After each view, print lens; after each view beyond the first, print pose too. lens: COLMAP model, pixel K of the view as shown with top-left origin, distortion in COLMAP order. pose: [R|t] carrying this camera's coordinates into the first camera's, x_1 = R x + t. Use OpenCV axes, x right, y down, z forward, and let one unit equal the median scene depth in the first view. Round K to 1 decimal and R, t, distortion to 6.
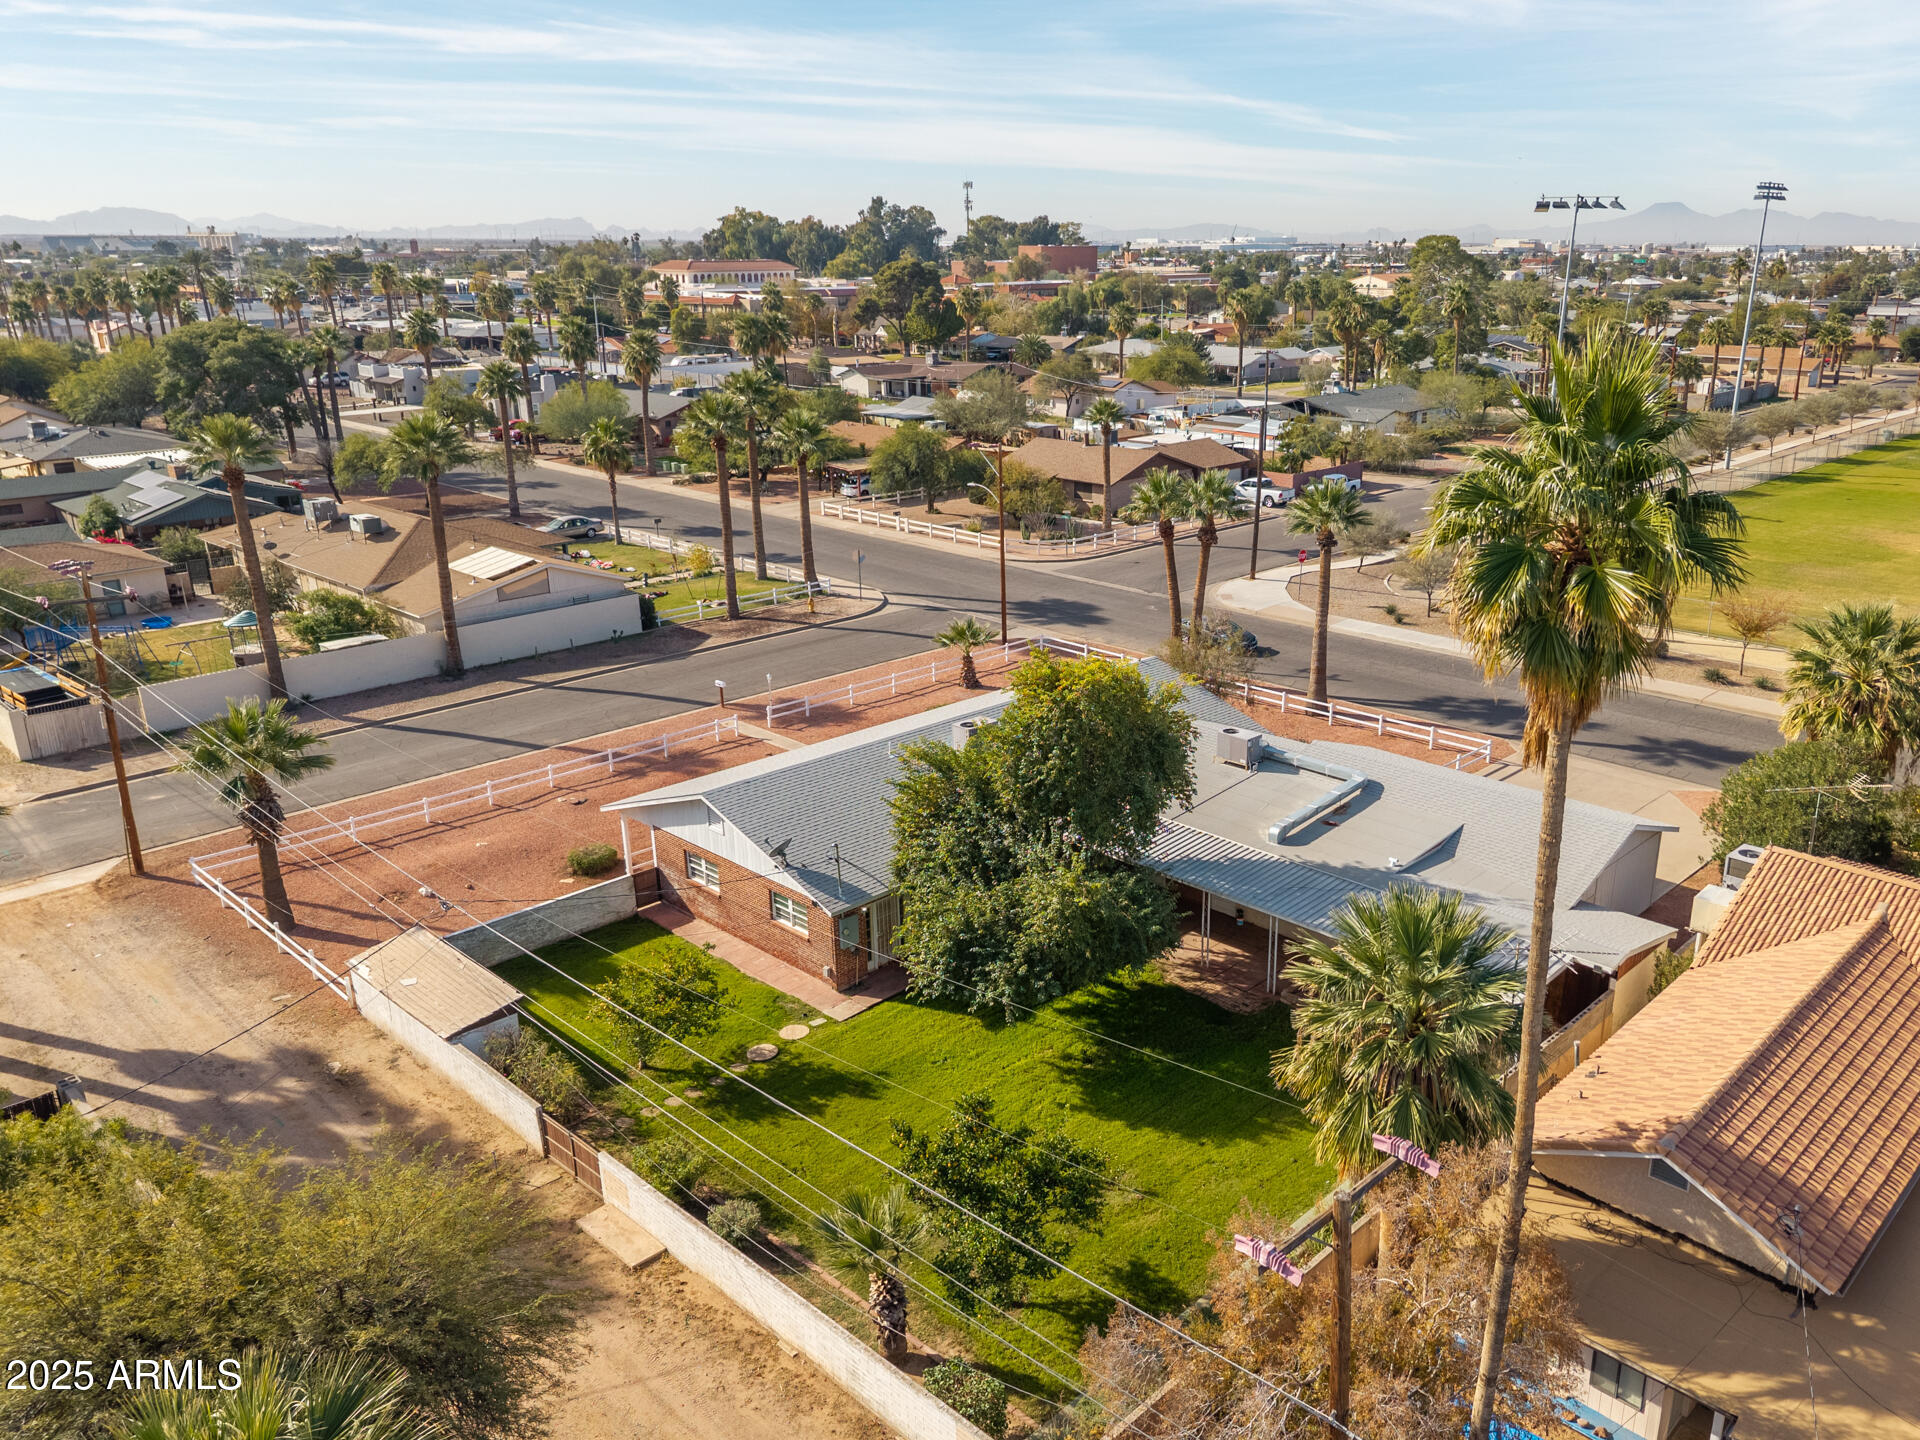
lens RADIAL K [[1452.4, 0, 1085.7], [0, 1452.4, 755.1], [0, 0, 1]] dist [0.022326, -0.015079]
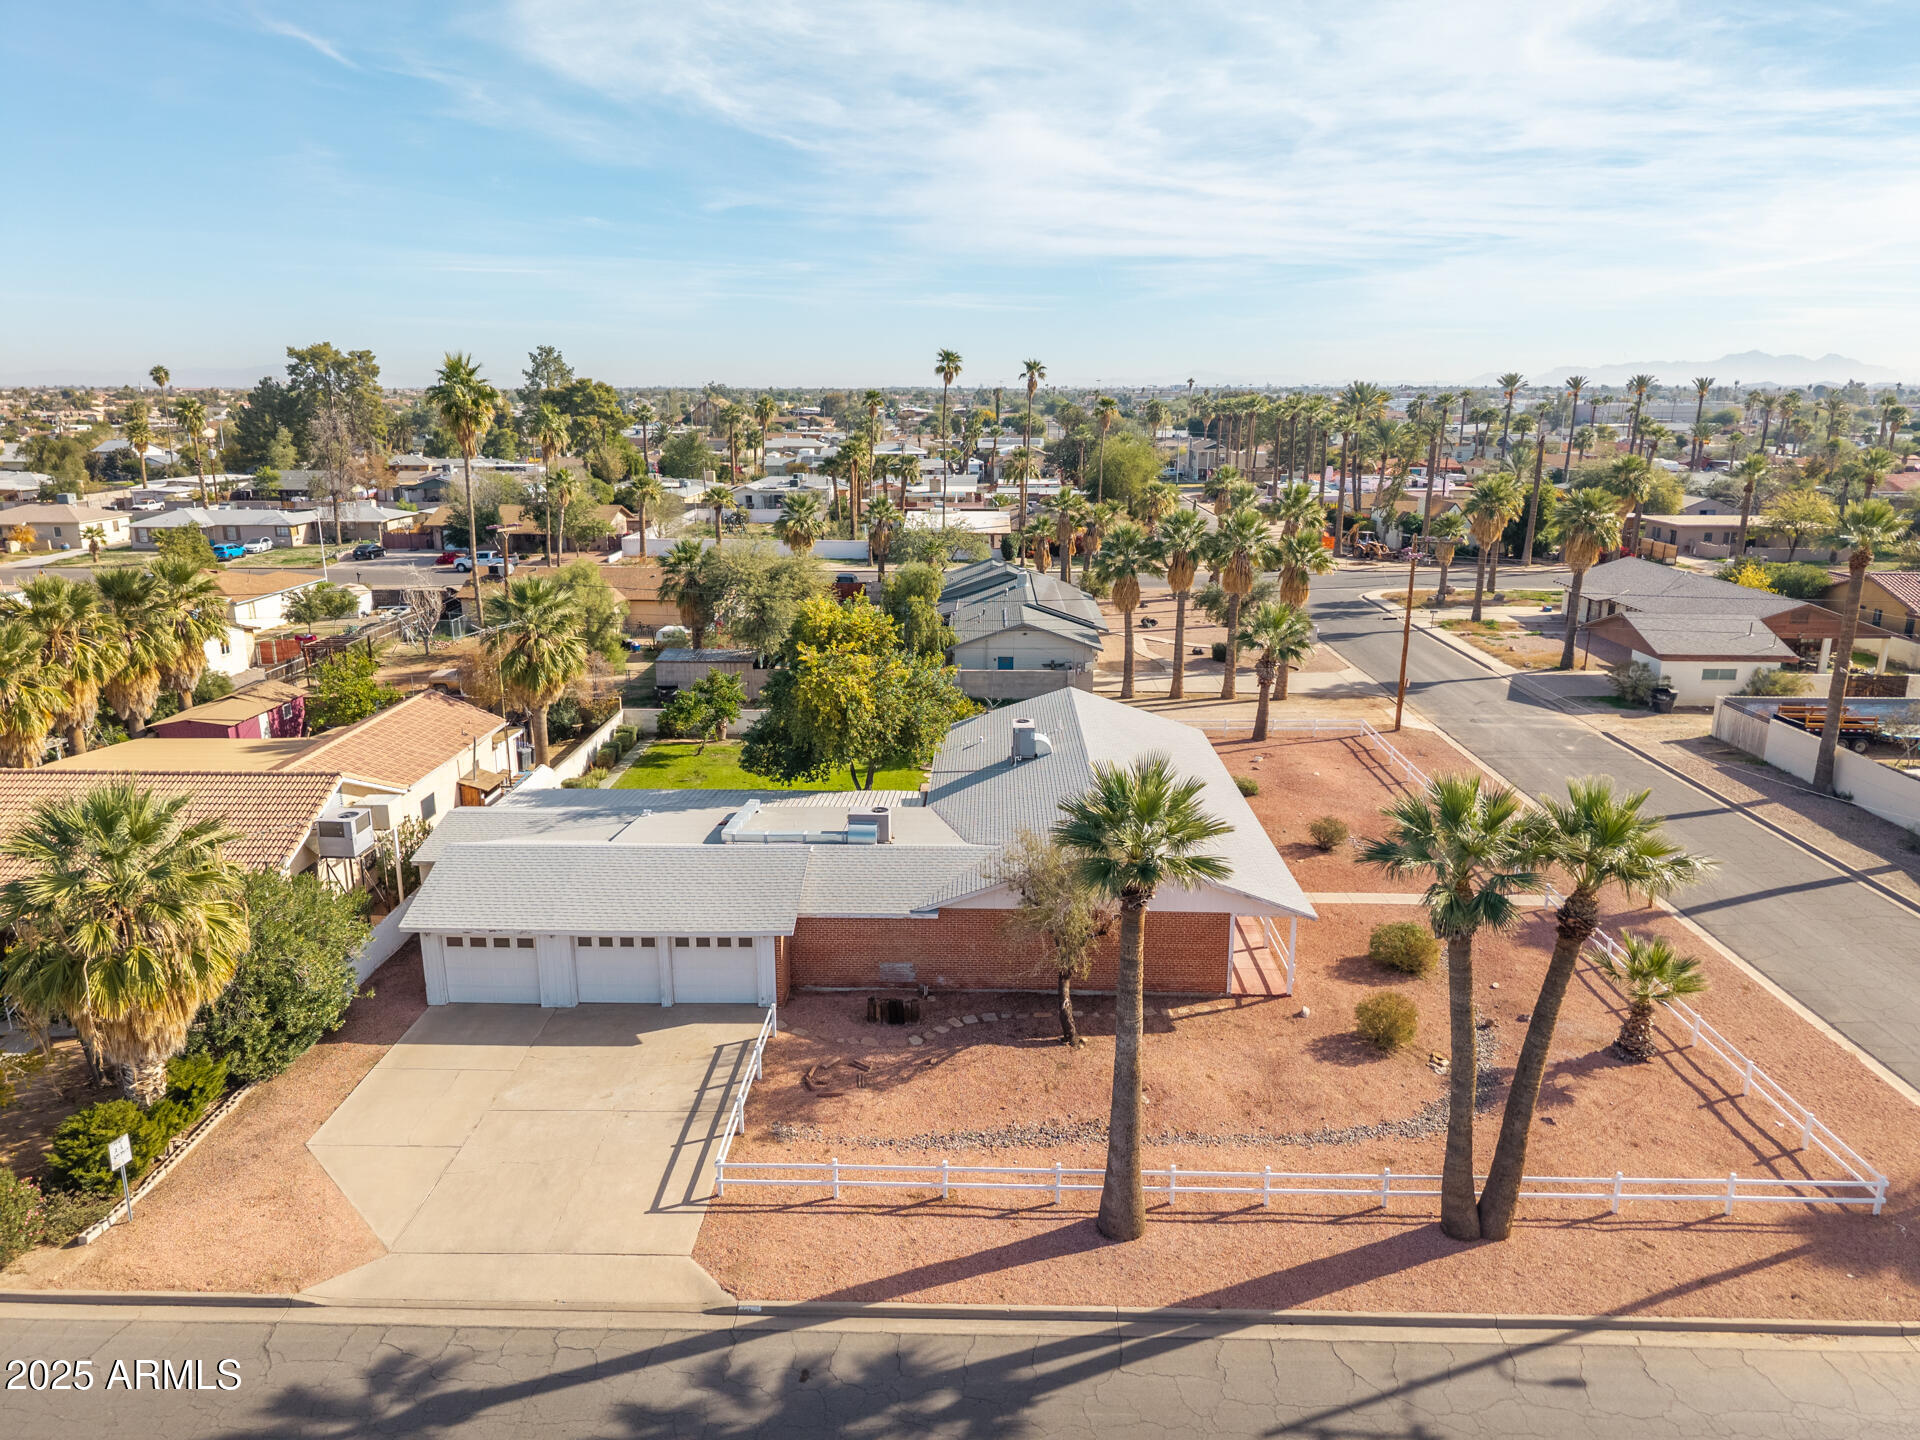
lens RADIAL K [[1276.1, 0, 967.7], [0, 1276.1, 727.0], [0, 0, 1]] dist [0.020720, -0.021089]
pose [[-0.749193, 0.168116, -0.640661, 0.464090], [-0.221757, 0.847765, 0.481786, -0.381221], [0.624126, 0.503022, -0.597859, 1.197634]]
